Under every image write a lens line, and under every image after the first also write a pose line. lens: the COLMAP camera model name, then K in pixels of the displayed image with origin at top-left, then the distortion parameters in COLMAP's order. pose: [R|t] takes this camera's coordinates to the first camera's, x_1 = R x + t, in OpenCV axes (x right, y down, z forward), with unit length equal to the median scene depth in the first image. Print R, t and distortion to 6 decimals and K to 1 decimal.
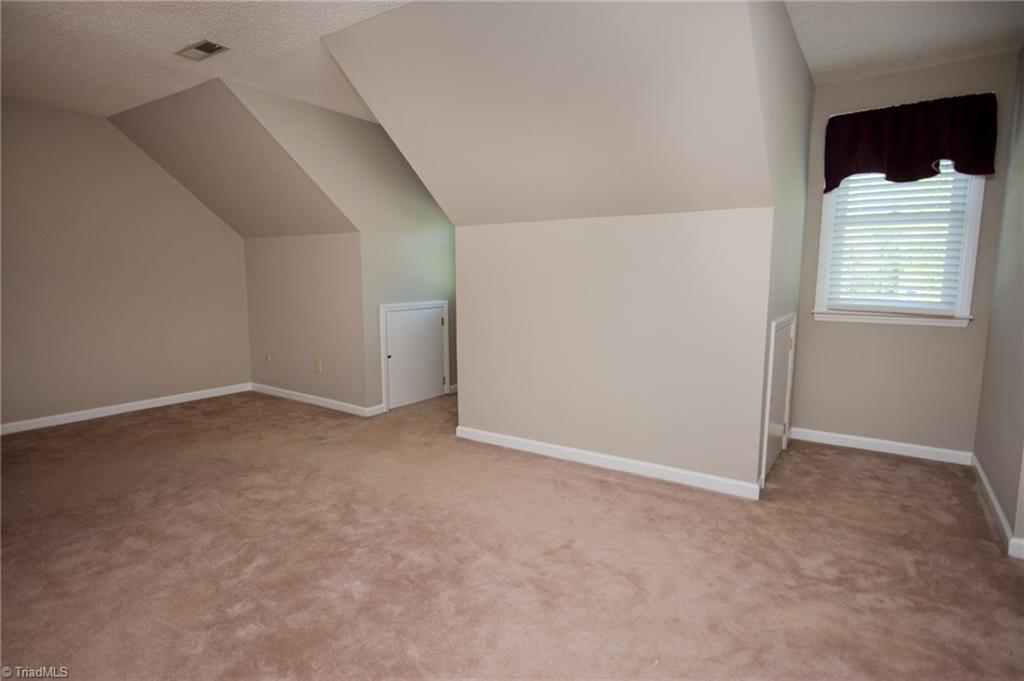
lens RADIAL K [[549.8, 0, 512.0], [0, 549.8, 344.2], [0, 0, 1]] dist [0.010935, 0.003382]
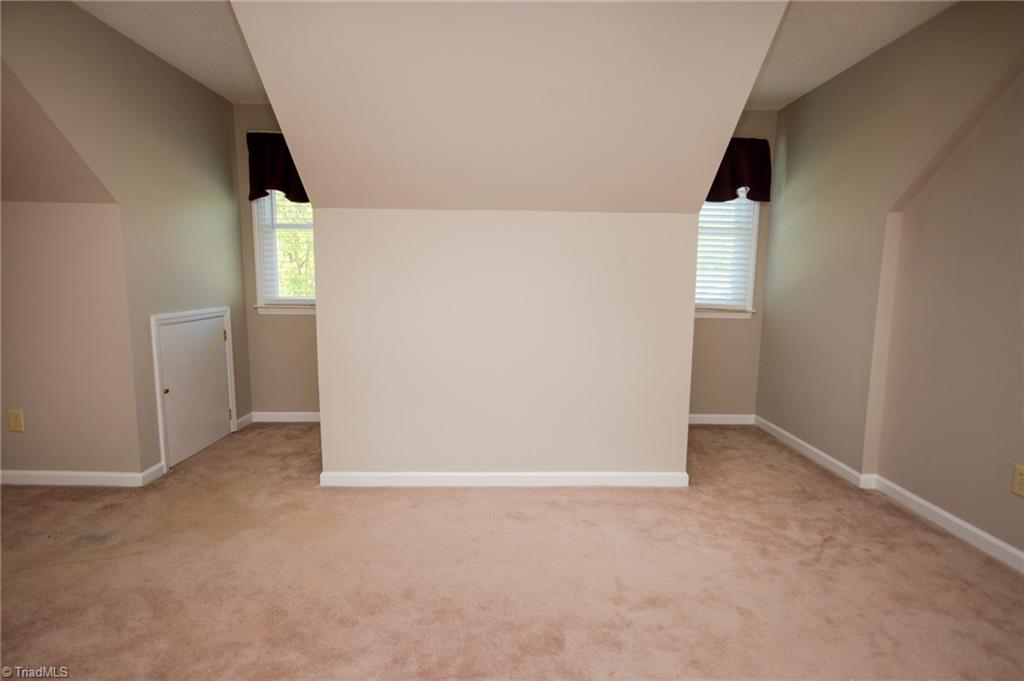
lens RADIAL K [[549.8, 0, 511.3], [0, 549.8, 342.5], [0, 0, 1]] dist [0.010935, 0.003382]
pose [[0.813046, -0.063187, 0.578760, -0.383480], [0.061677, 0.997847, 0.022297, -0.037760], [-0.578923, 0.017568, 0.815193, 0.276624]]
